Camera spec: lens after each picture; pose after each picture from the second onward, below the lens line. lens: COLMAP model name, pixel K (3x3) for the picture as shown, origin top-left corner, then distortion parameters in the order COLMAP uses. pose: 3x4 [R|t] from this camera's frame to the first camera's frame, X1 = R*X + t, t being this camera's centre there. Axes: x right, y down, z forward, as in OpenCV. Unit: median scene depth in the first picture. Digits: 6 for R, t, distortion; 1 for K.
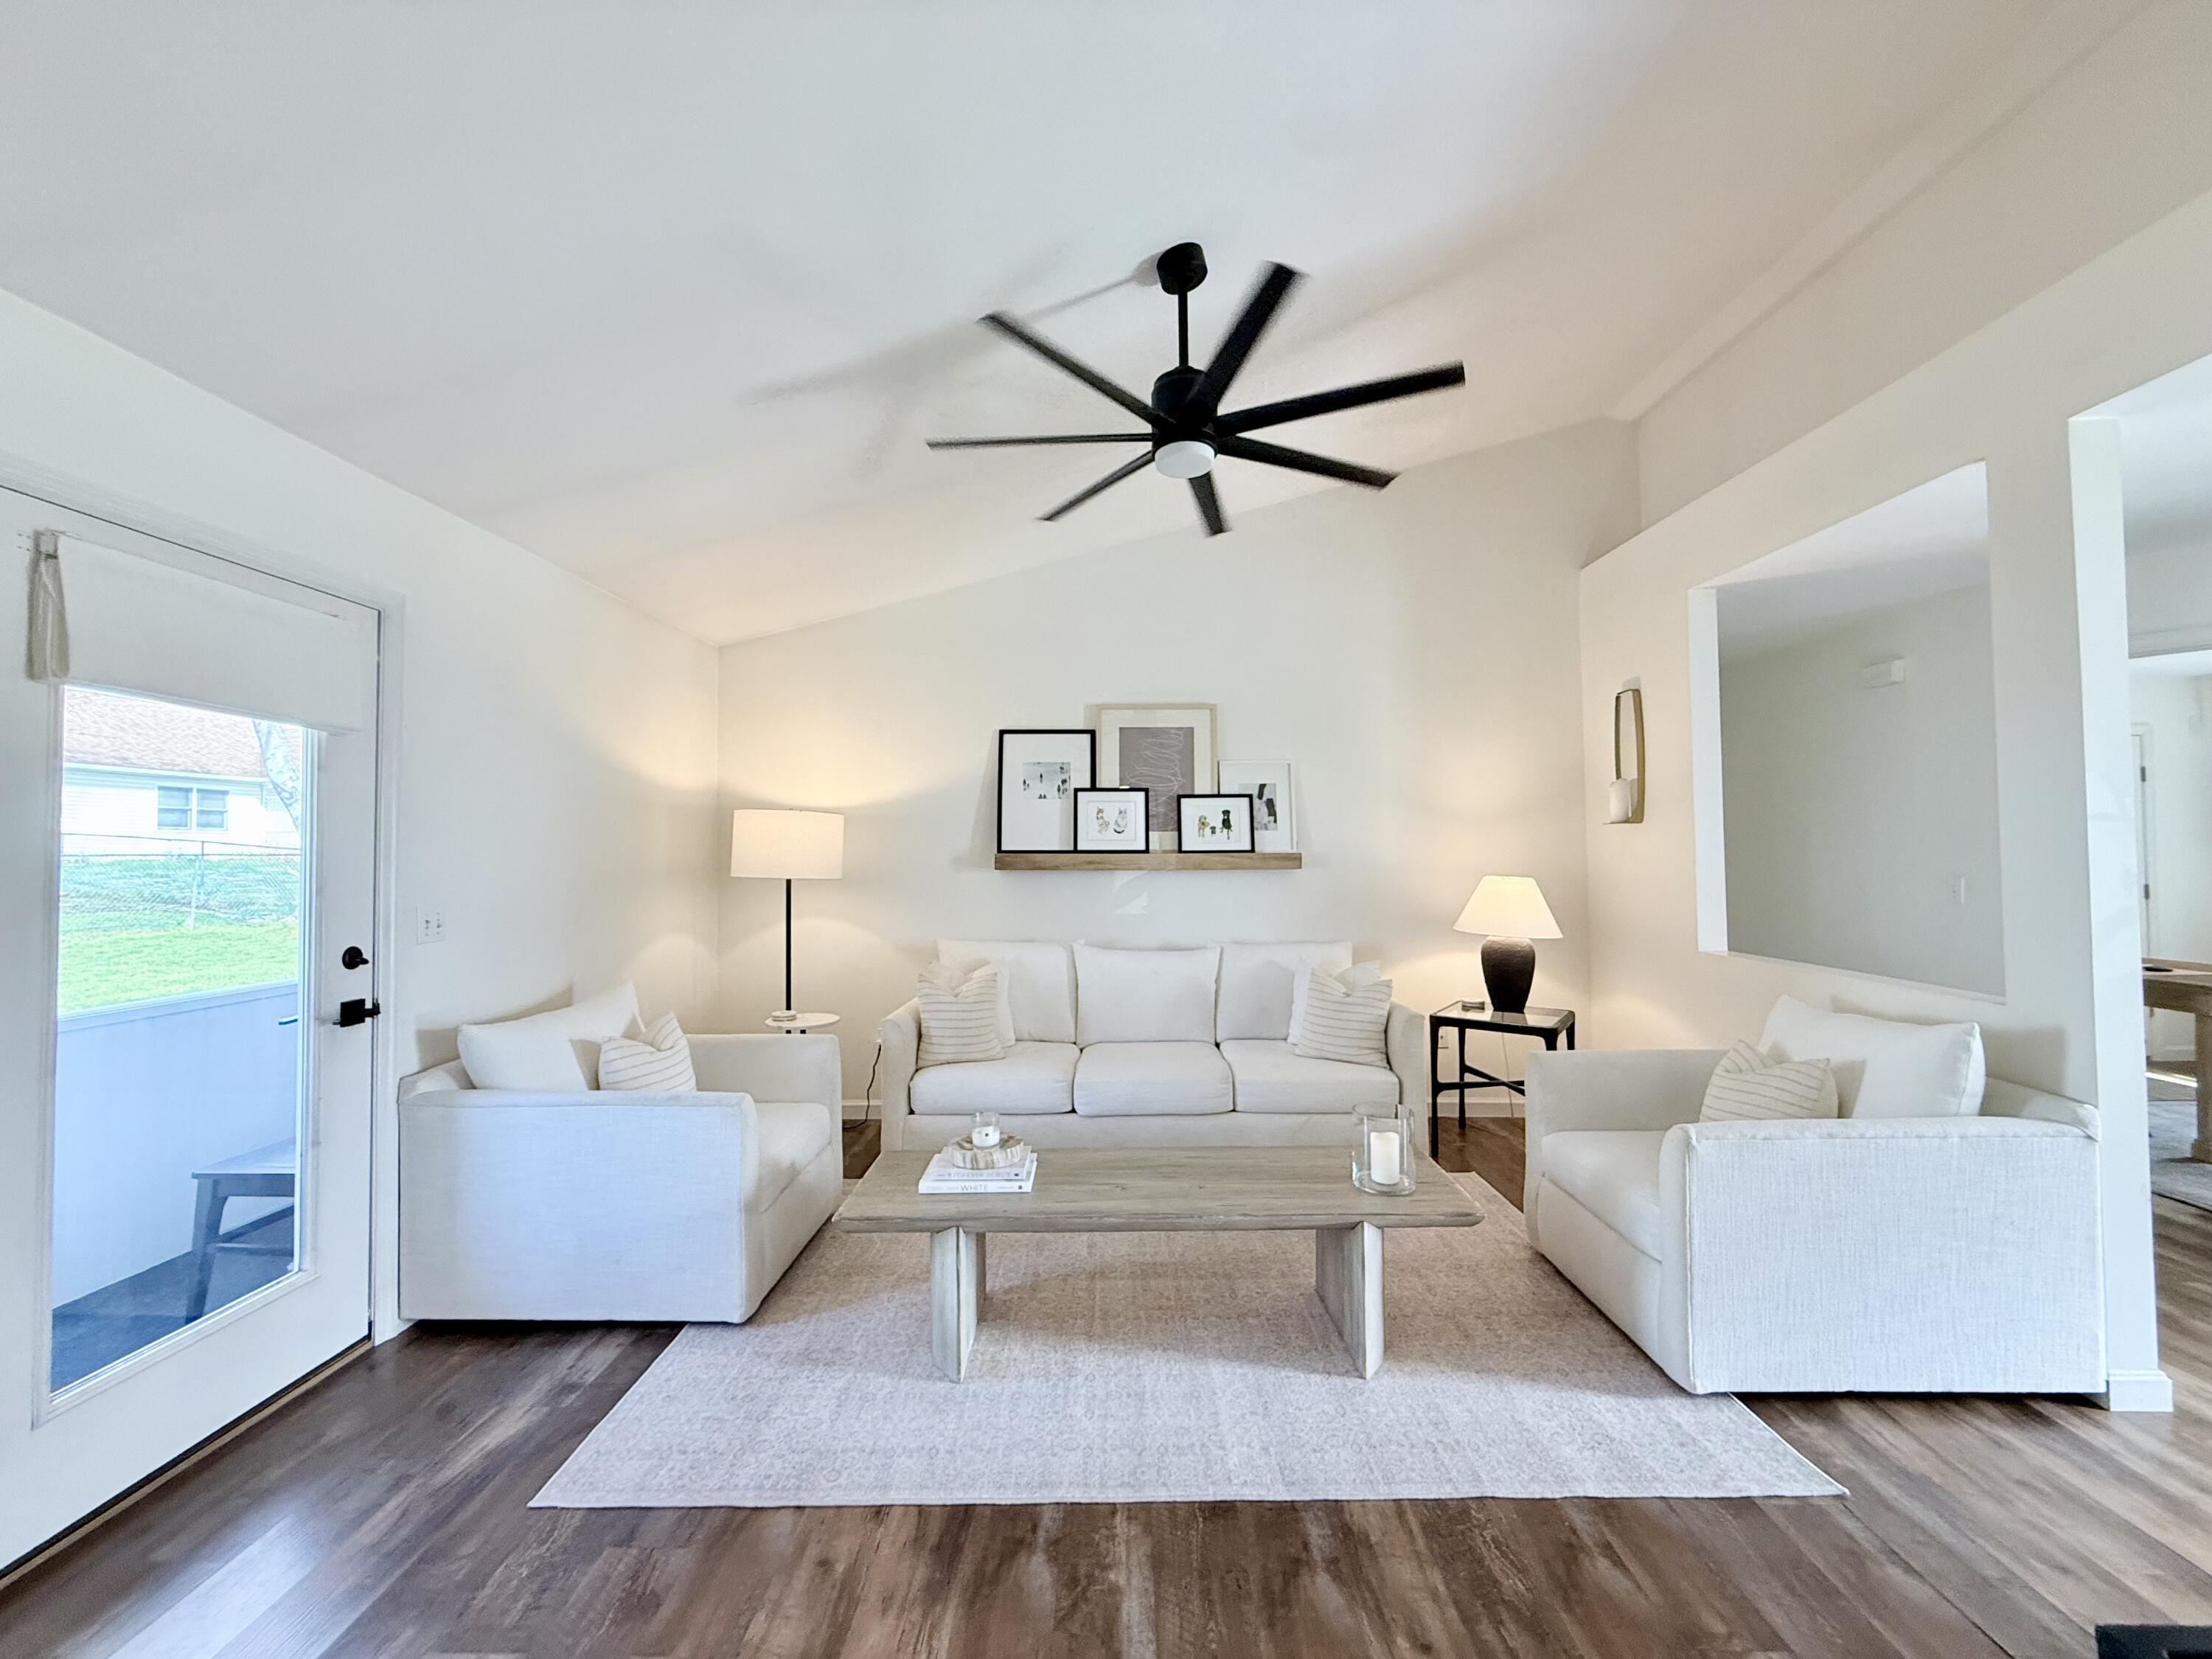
lens RADIAL K [[877.0, 0, 1102.0], [0, 877.0, 830.6], [0, 0, 1]] dist [0.001020, -0.000363]
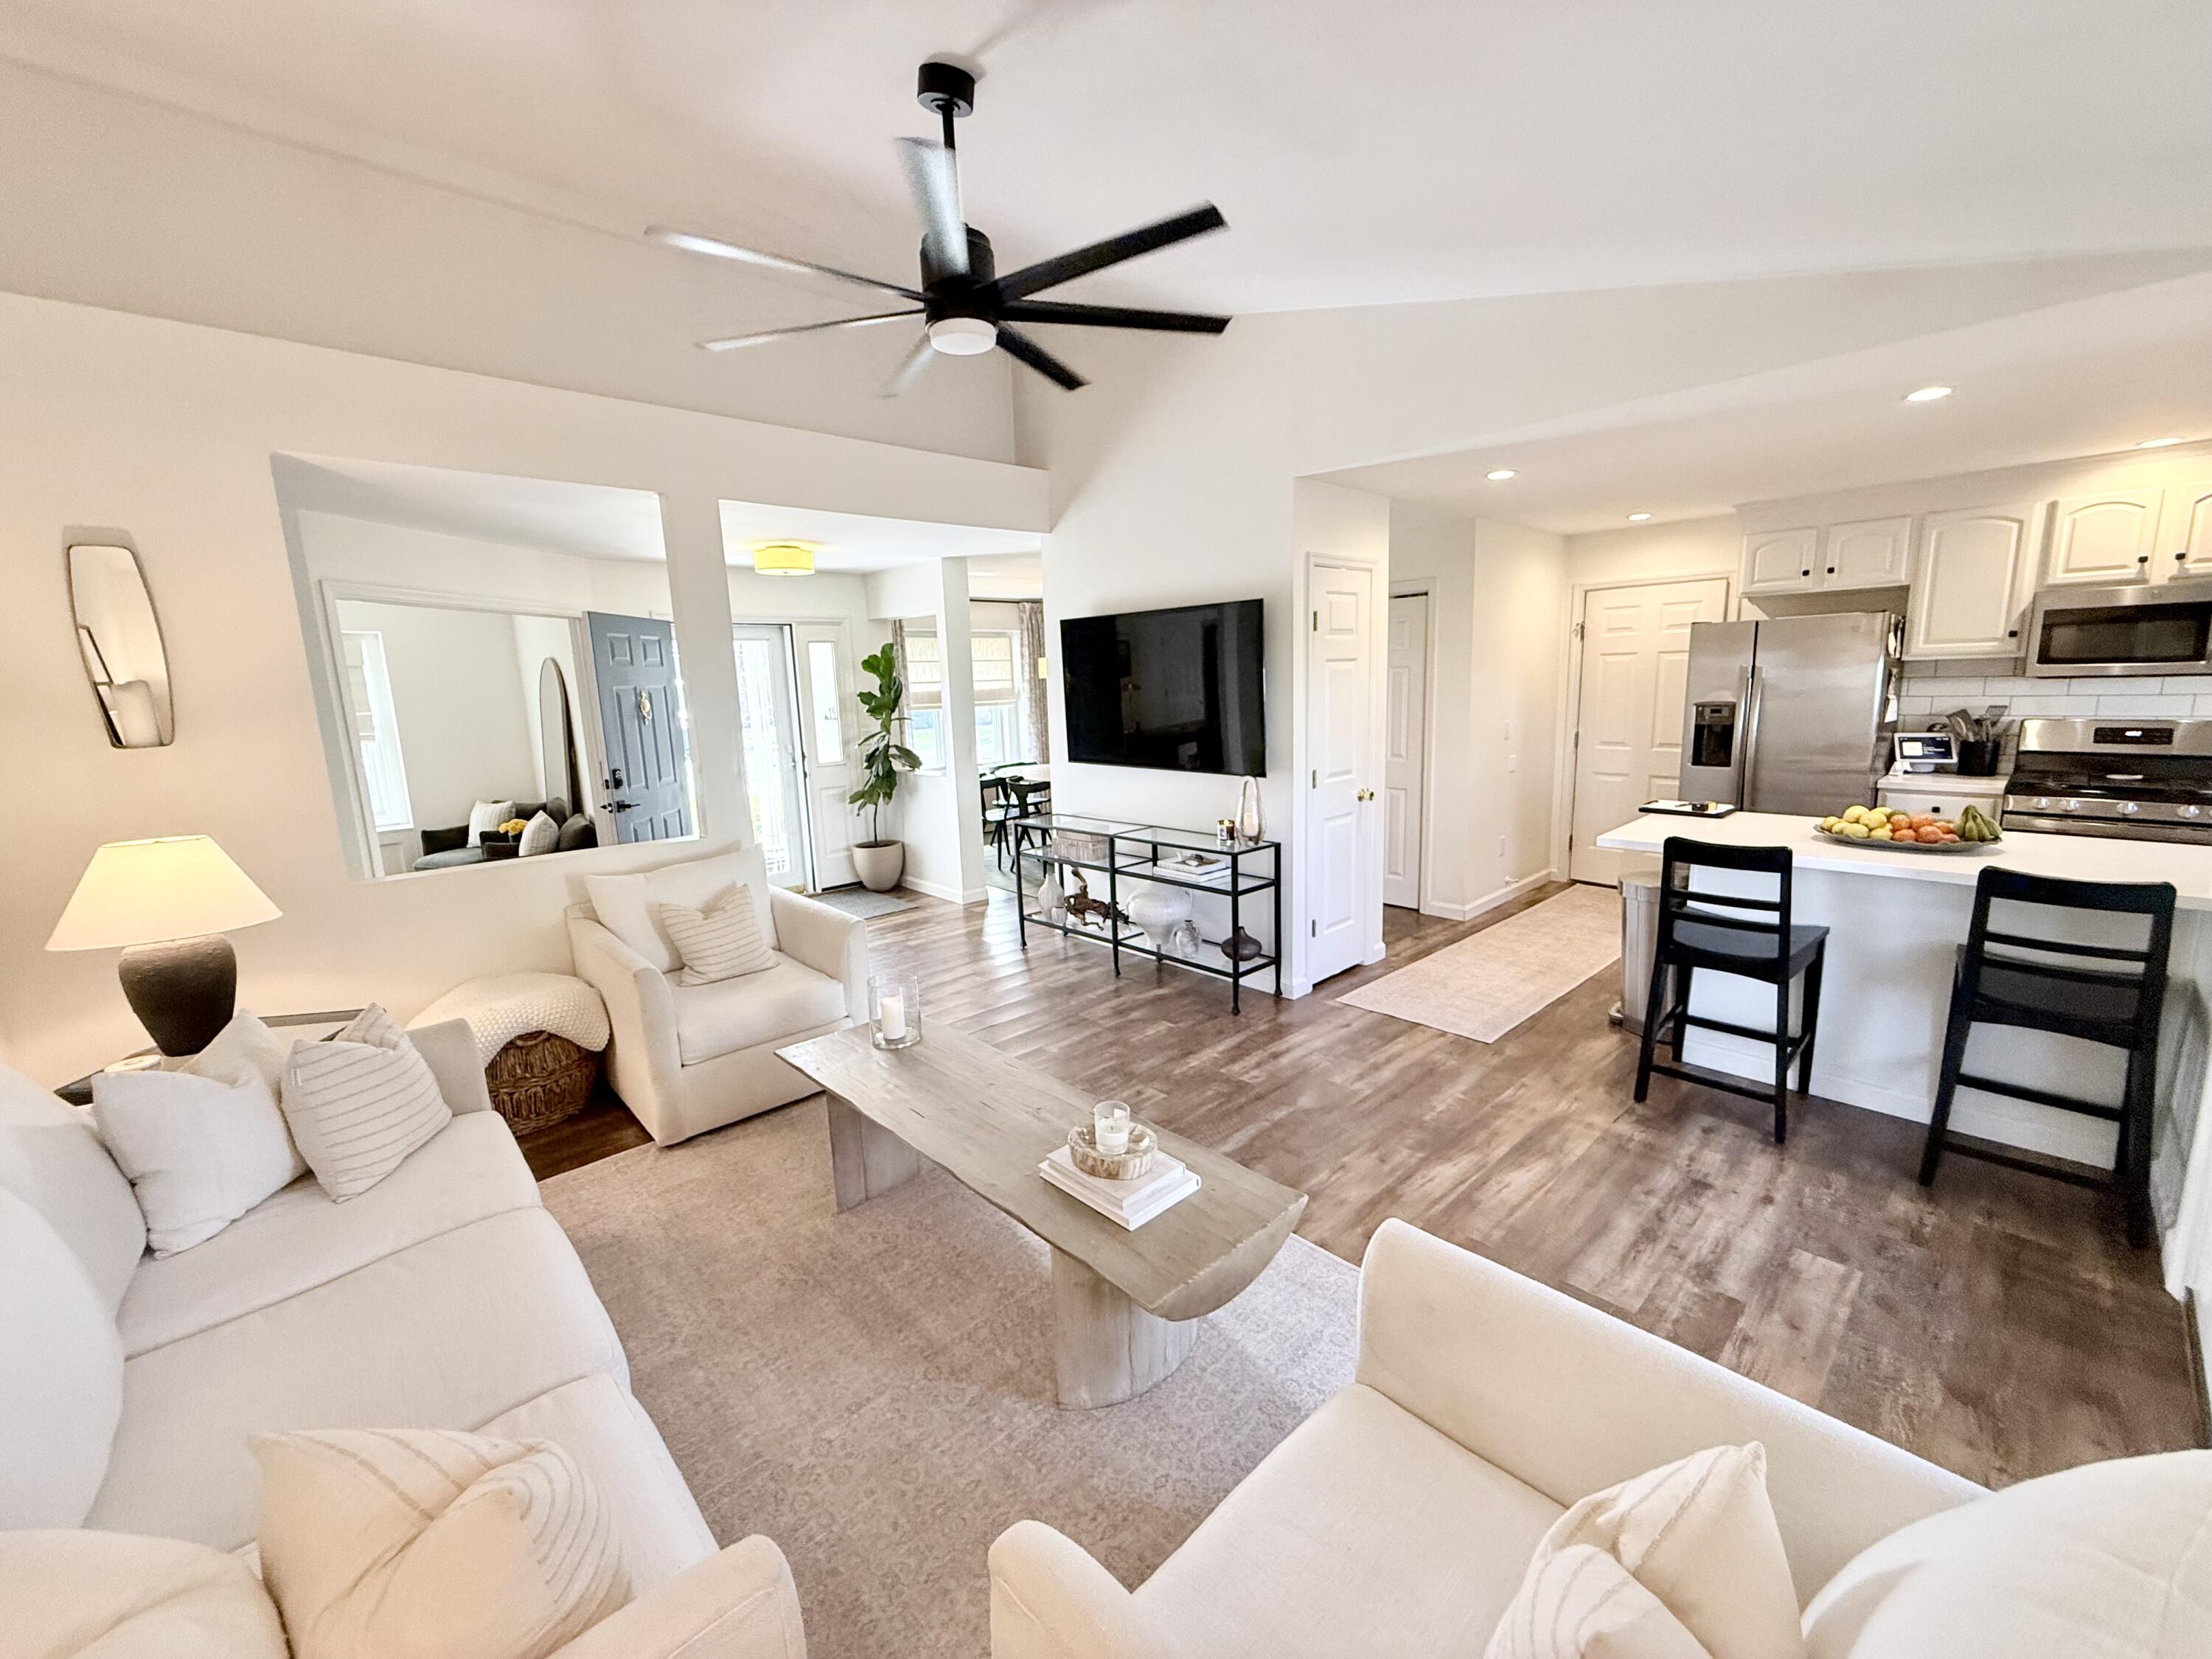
lens RADIAL K [[877.0, 0, 1102.0], [0, 877.0, 830.6], [0, 0, 1]] dist [0.001020, -0.000363]
pose [[-0.689323, -0.091589, 0.718642, -0.690592], [0.022796, 0.988743, 0.147878, -0.047992], [-0.724096, 0.118318, -0.679475, 1.541733]]
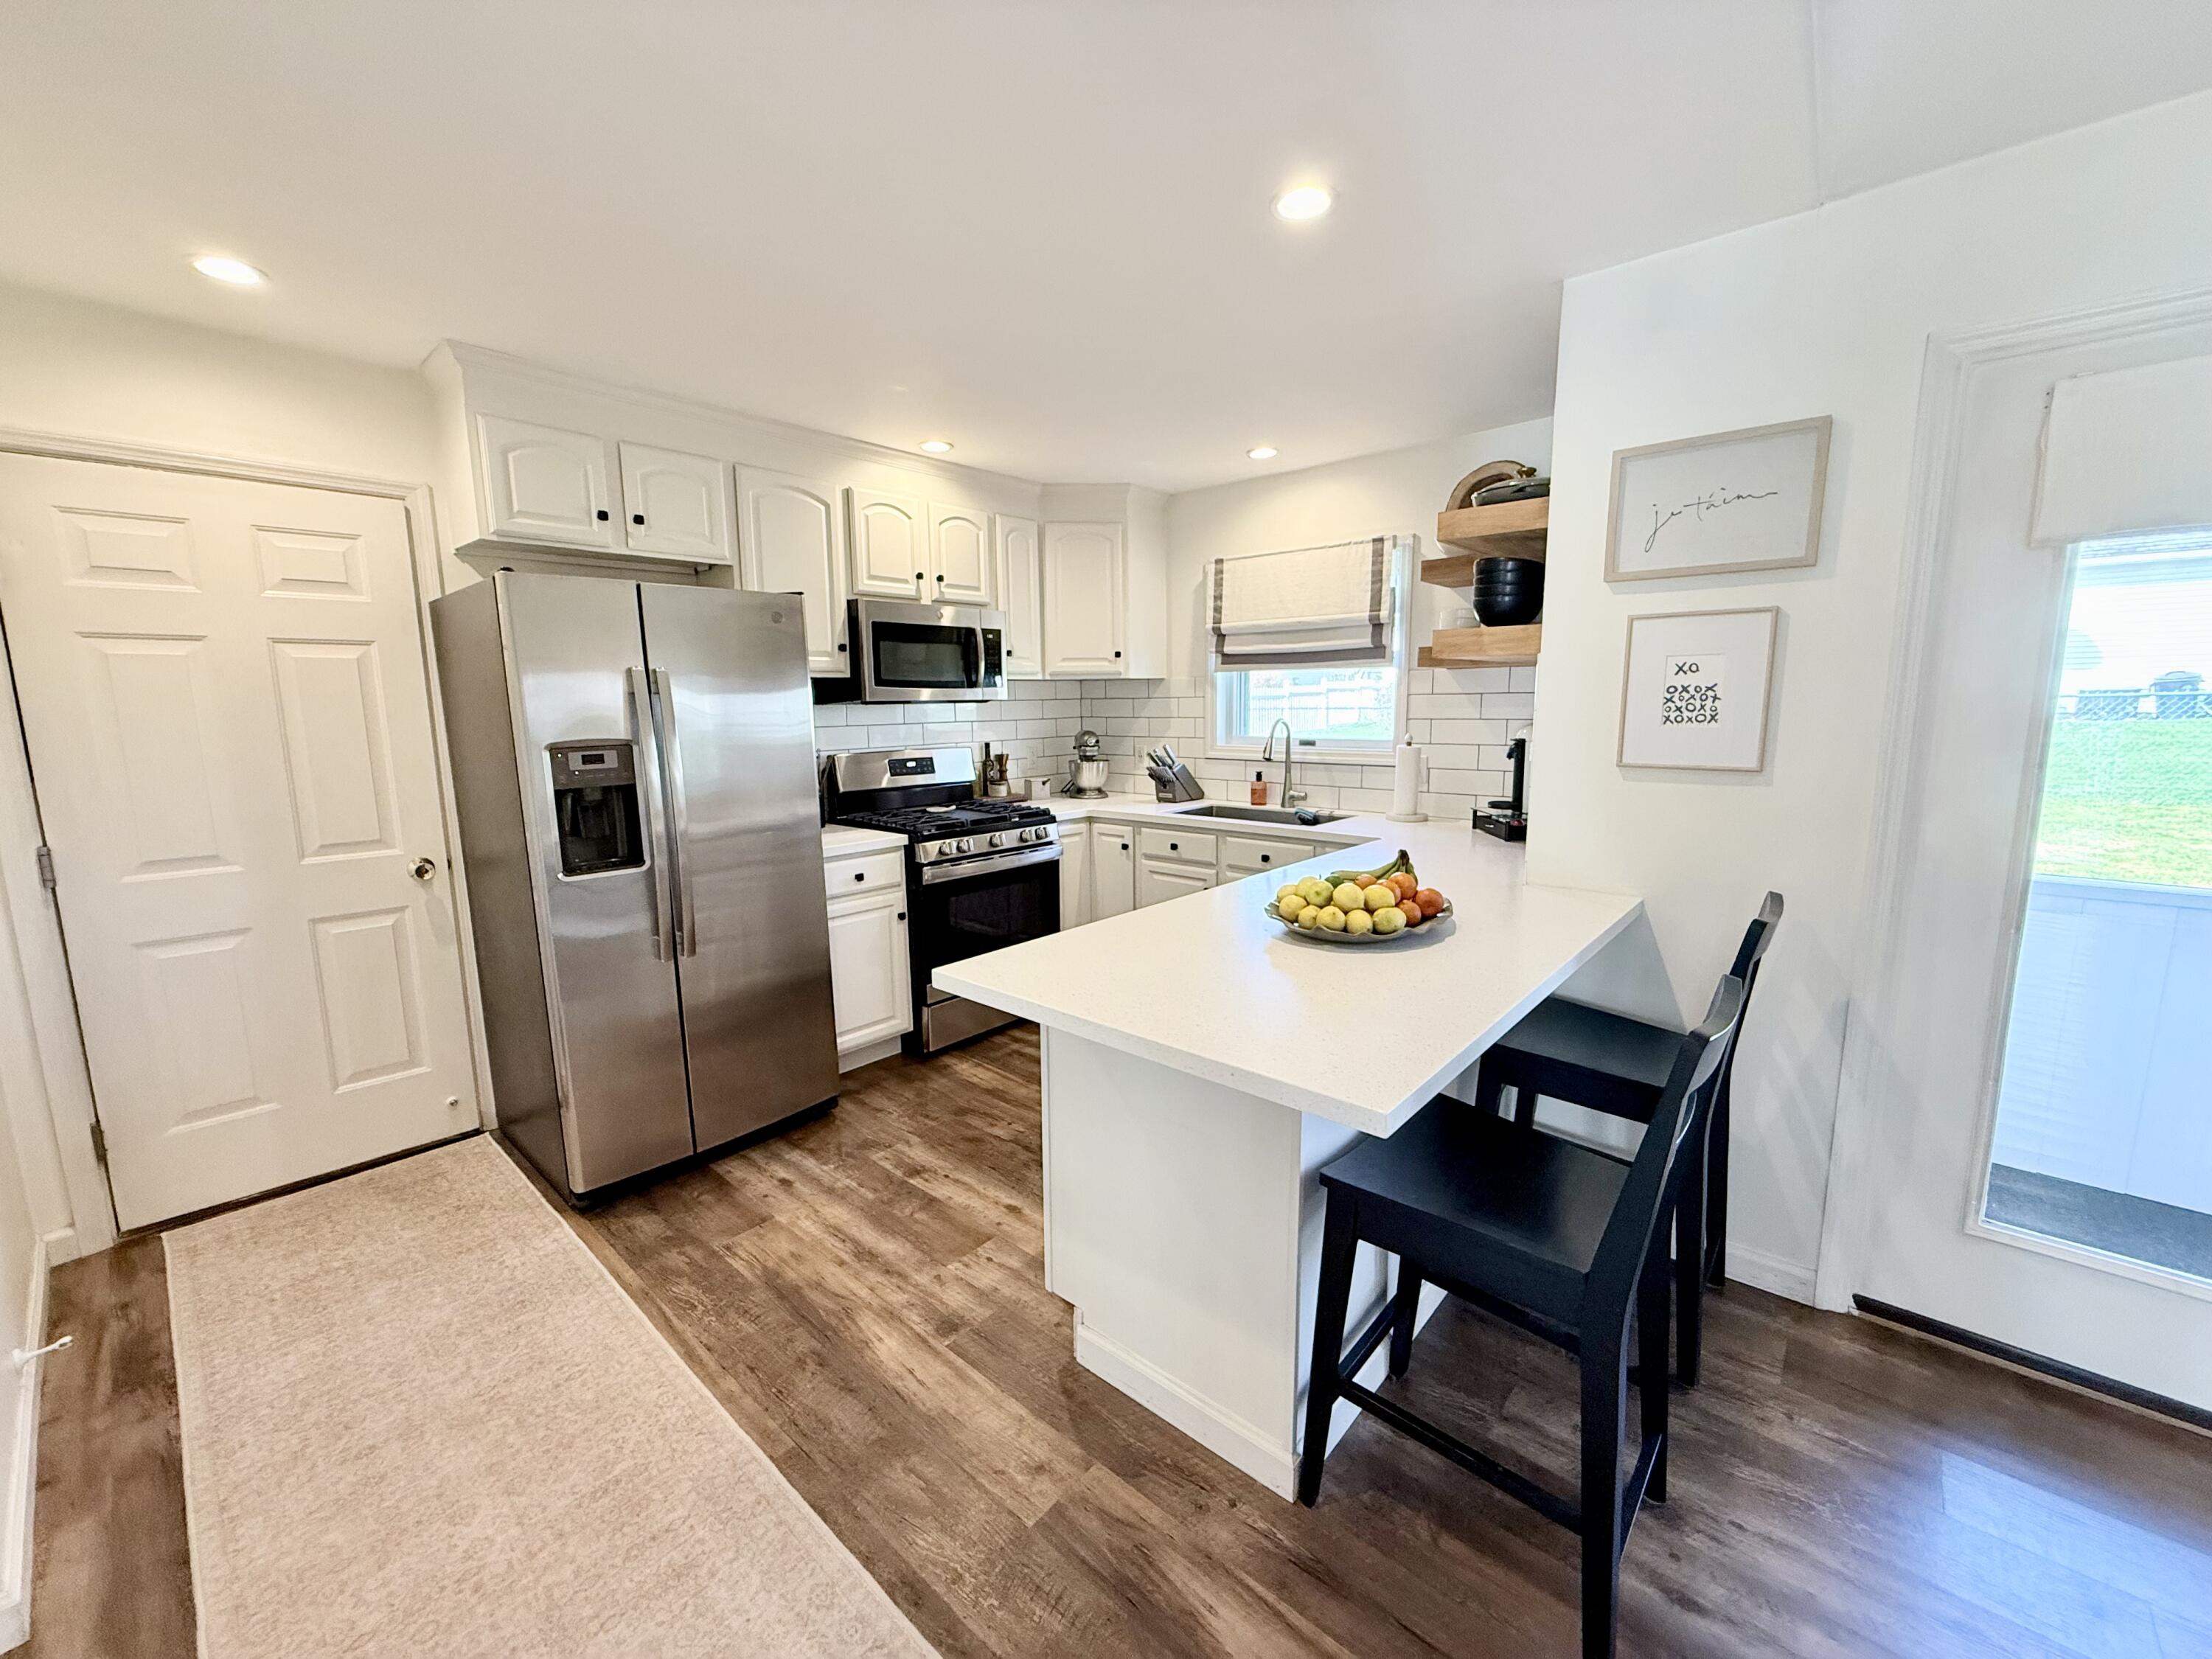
lens RADIAL K [[877.0, 0, 1102.0], [0, 877.0, 830.6], [0, 0, 1]] dist [0.001020, -0.000363]
pose [[-0.649281, 0.128337, -0.749643, 0.174334], [0.036061, 0.989746, 0.138209, -0.025239], [0.759693, 0.062704, -0.647251, 0.207858]]
